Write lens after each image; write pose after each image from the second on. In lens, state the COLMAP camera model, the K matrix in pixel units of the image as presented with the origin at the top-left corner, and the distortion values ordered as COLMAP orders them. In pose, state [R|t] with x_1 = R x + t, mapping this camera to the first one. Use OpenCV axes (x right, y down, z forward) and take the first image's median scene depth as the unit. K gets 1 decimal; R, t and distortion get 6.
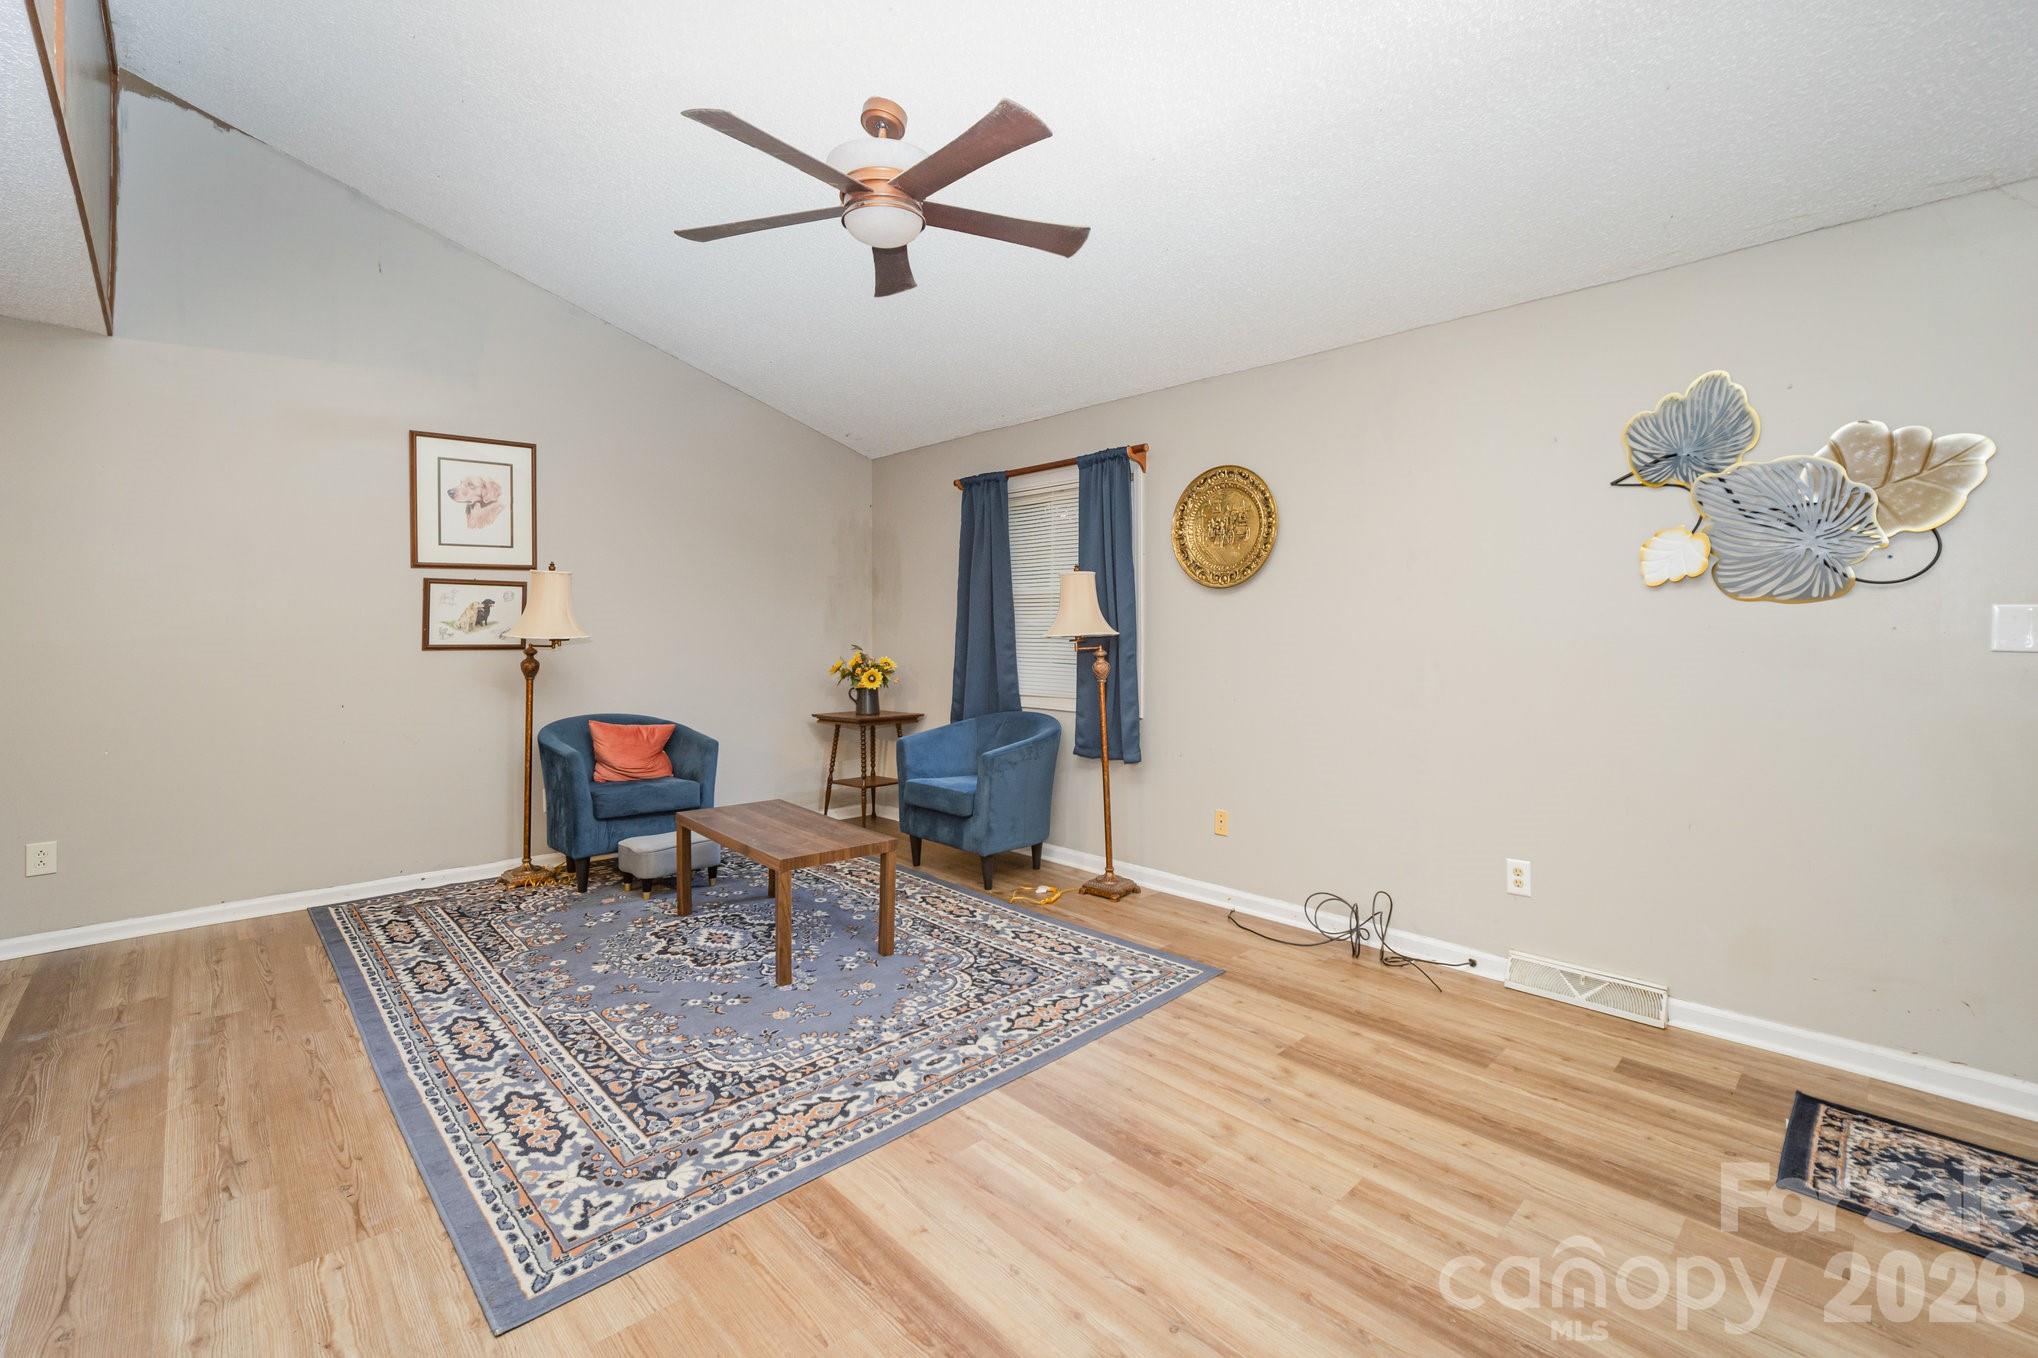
lens RADIAL K [[871.1, 0, 1019.6], [0, 871.1, 641.0], [0, 0, 1]] dist [-0.028711, 0.013650]
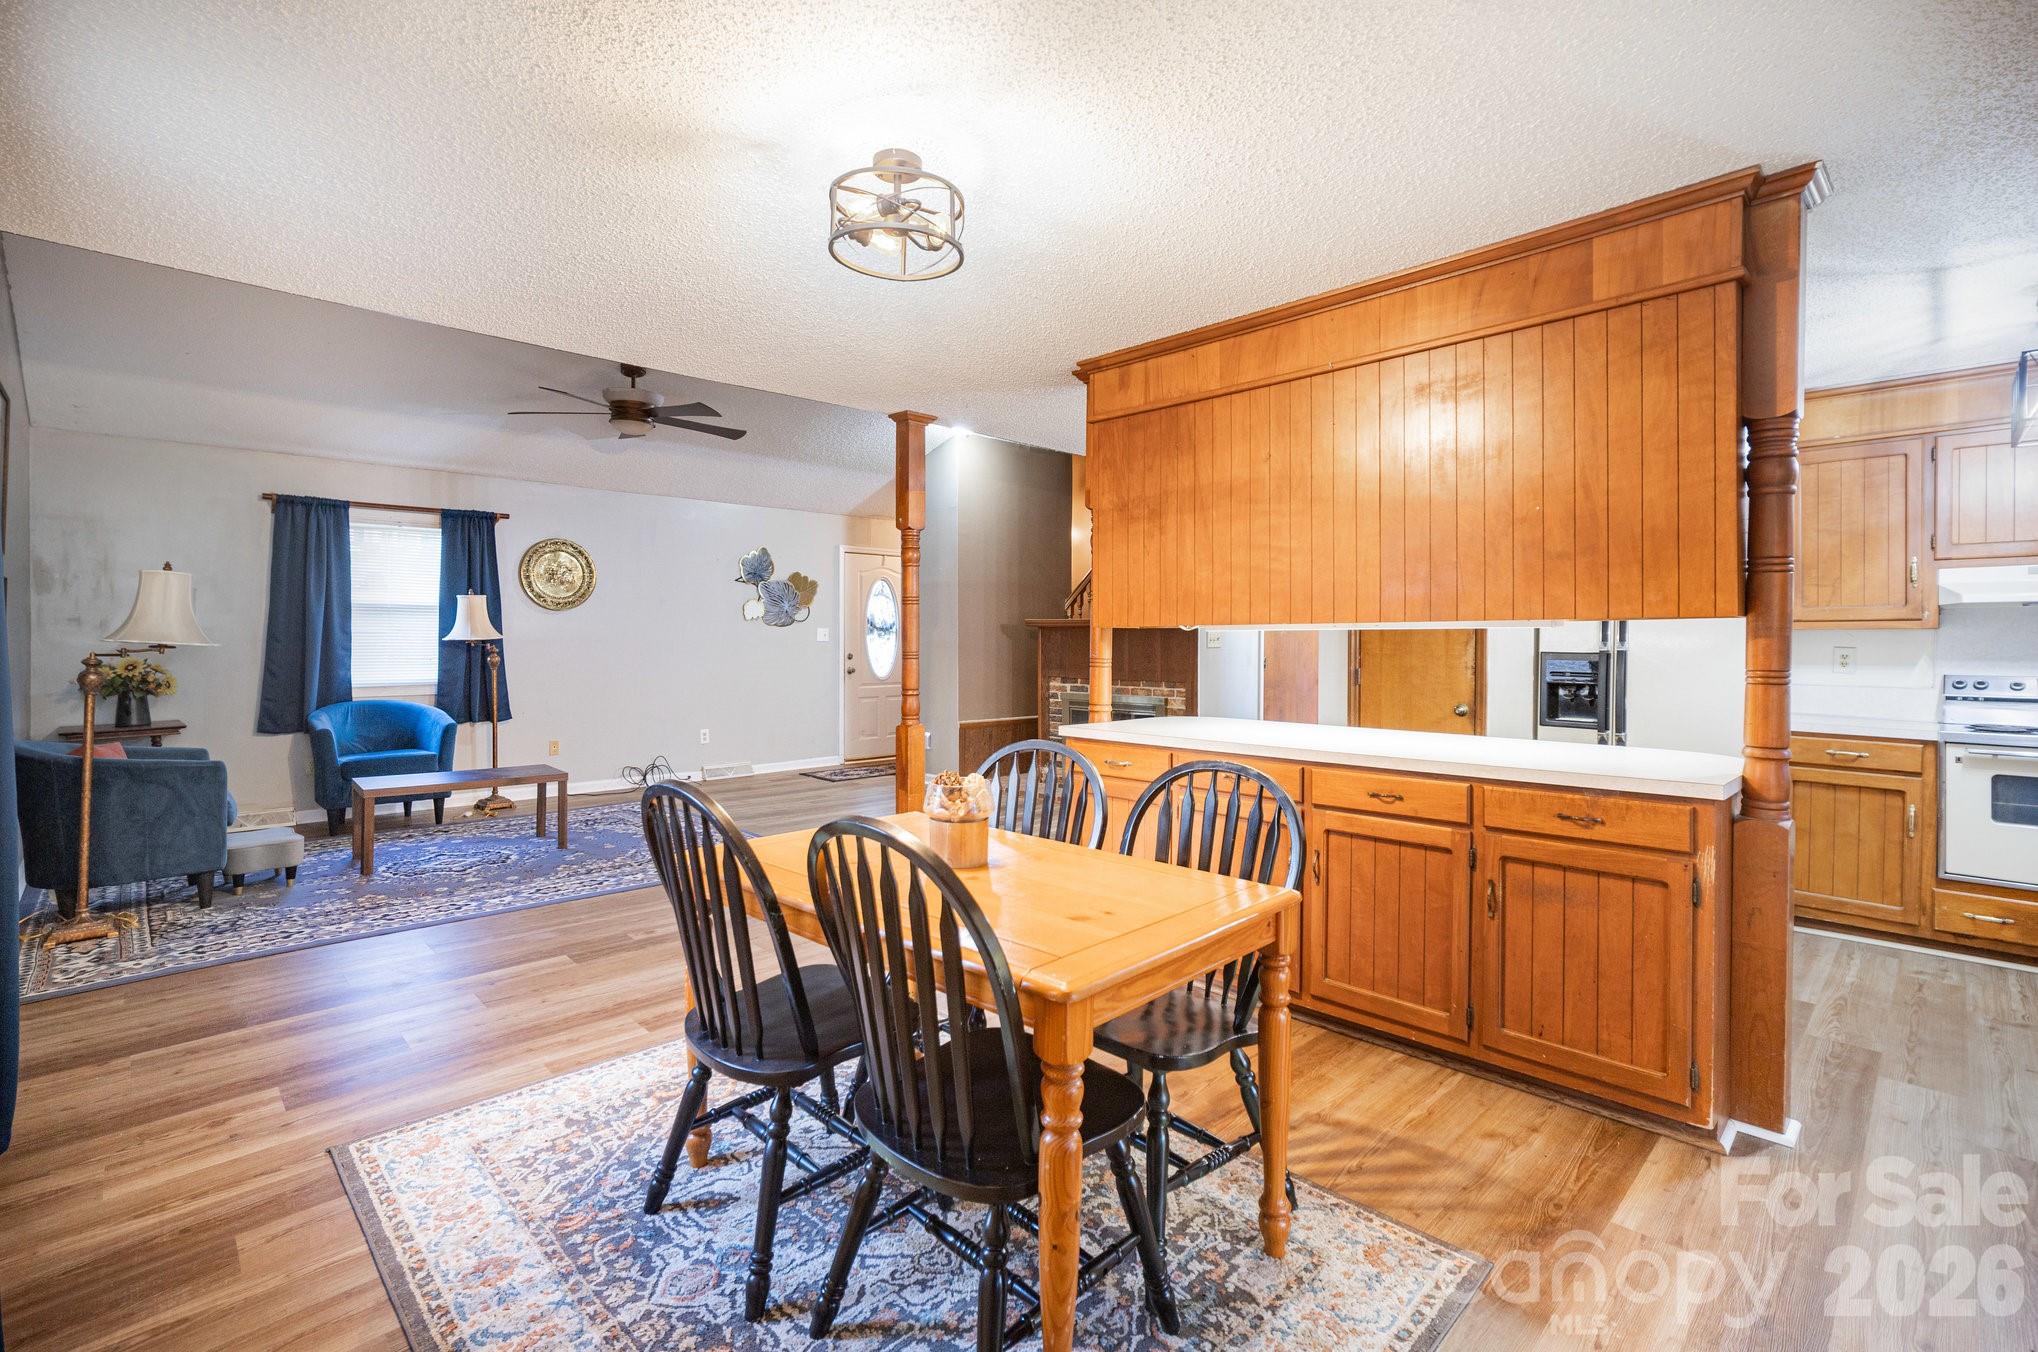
lens RADIAL K [[871.1, 0, 1019.6], [0, 871.1, 638.0], [0, 0, 1]] dist [-0.028711, 0.013650]
pose [[-0.023371, -0.001448, 0.999726, -2.311611], [0.006525, 0.999977, 0.001601, -0.001918], [-0.999706, 0.006561, -0.023361, 0.190388]]
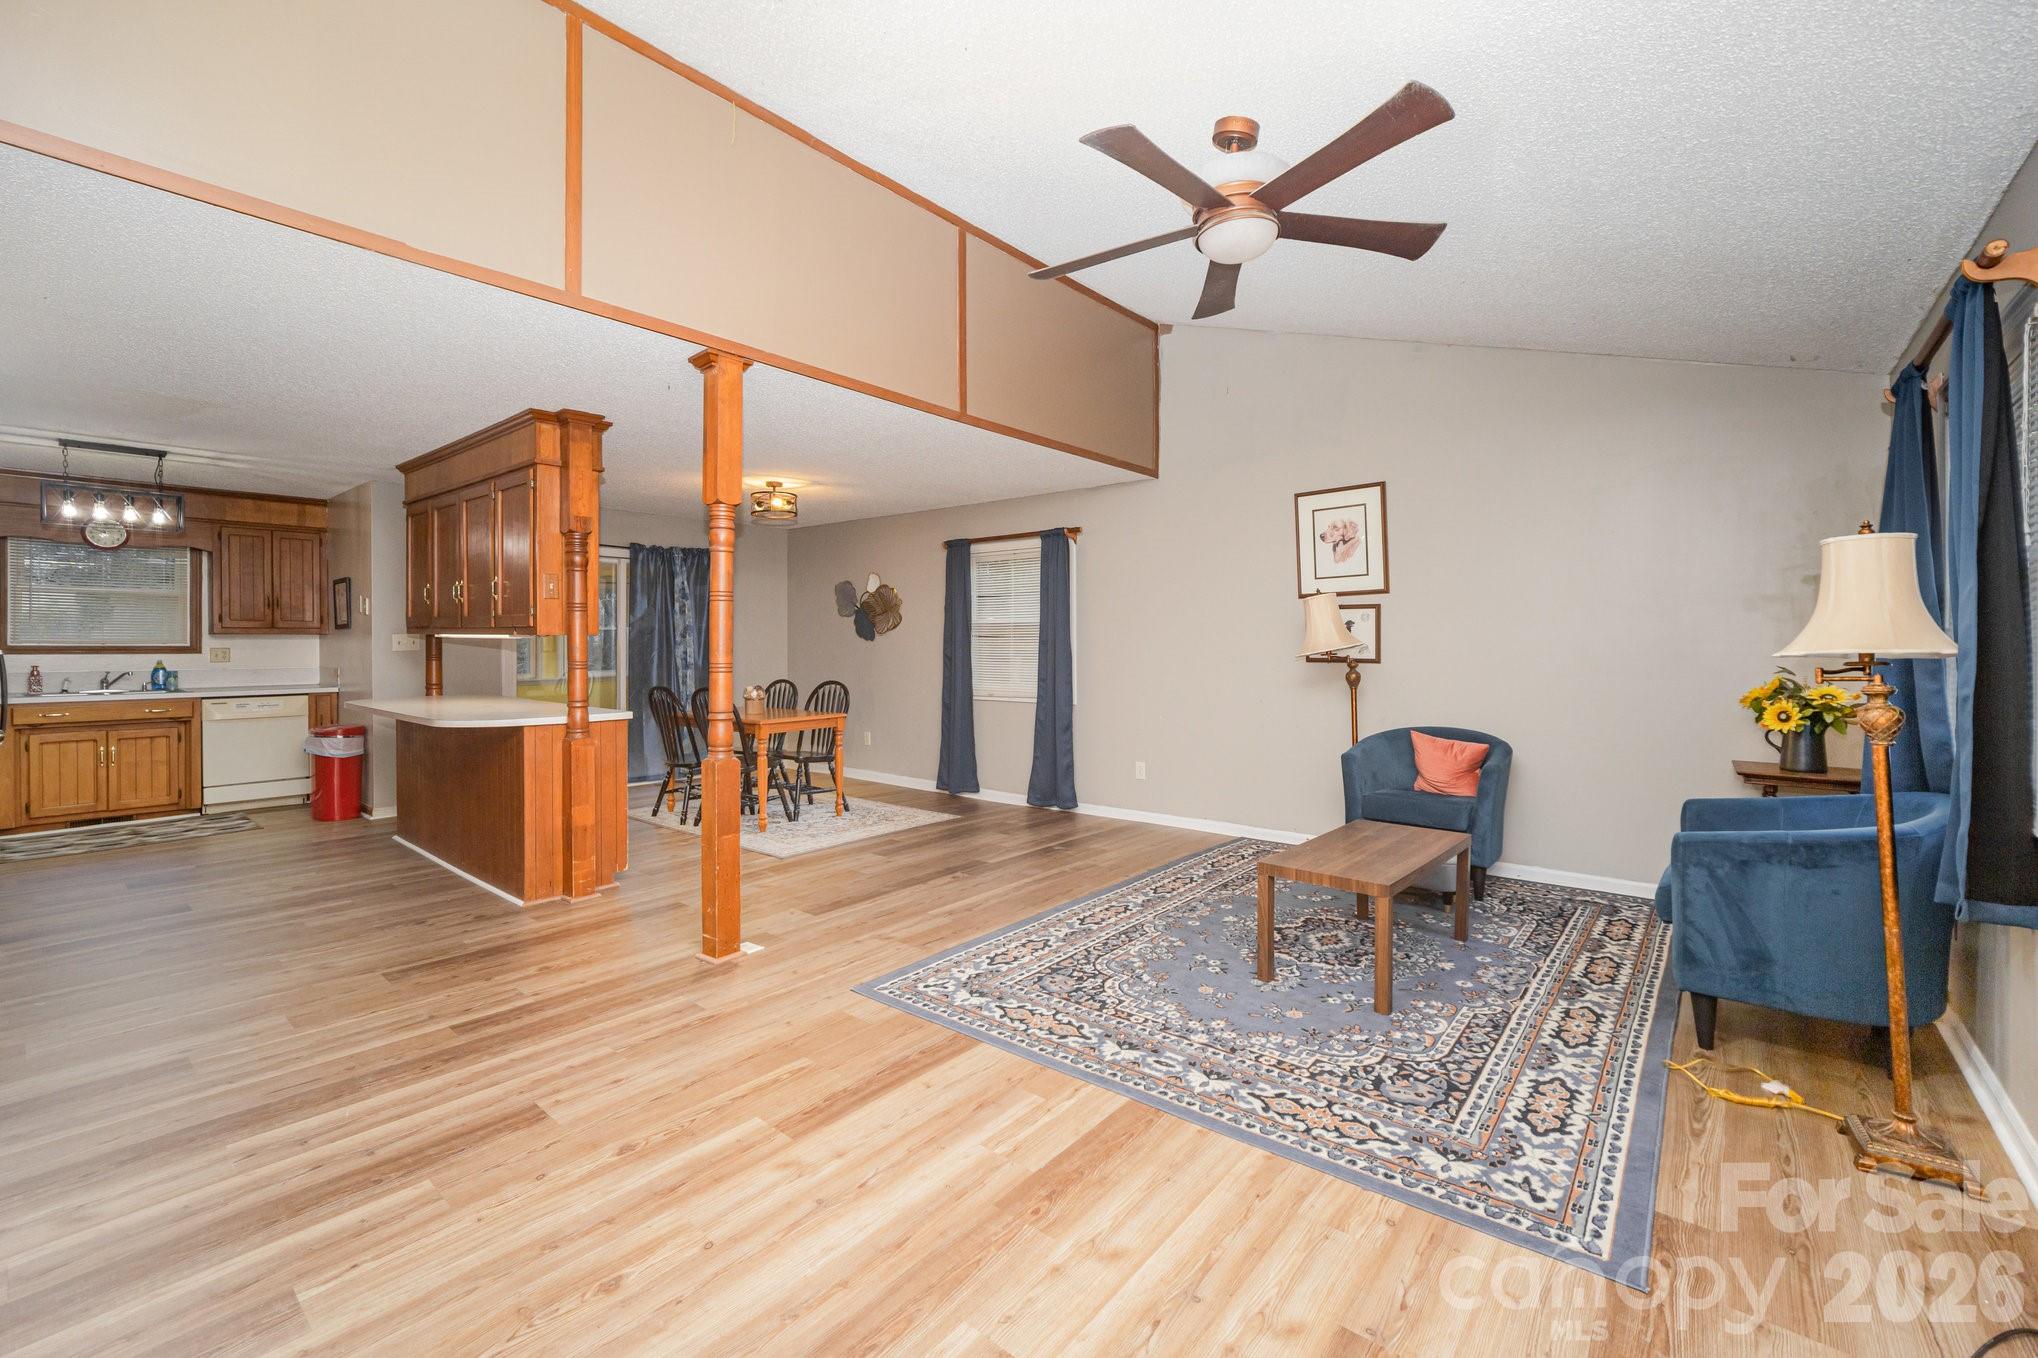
lens RADIAL K [[871.1, 0, 1019.6], [0, 871.1, 641.0], [0, 0, 1]] dist [-0.028711, 0.013650]
pose [[0.104061, -0.006794, -0.994548, 0.866303], [-0.010154, 0.999917, -0.007893, -0.008255], [0.994519, 0.010920, 0.103983, 0.677715]]
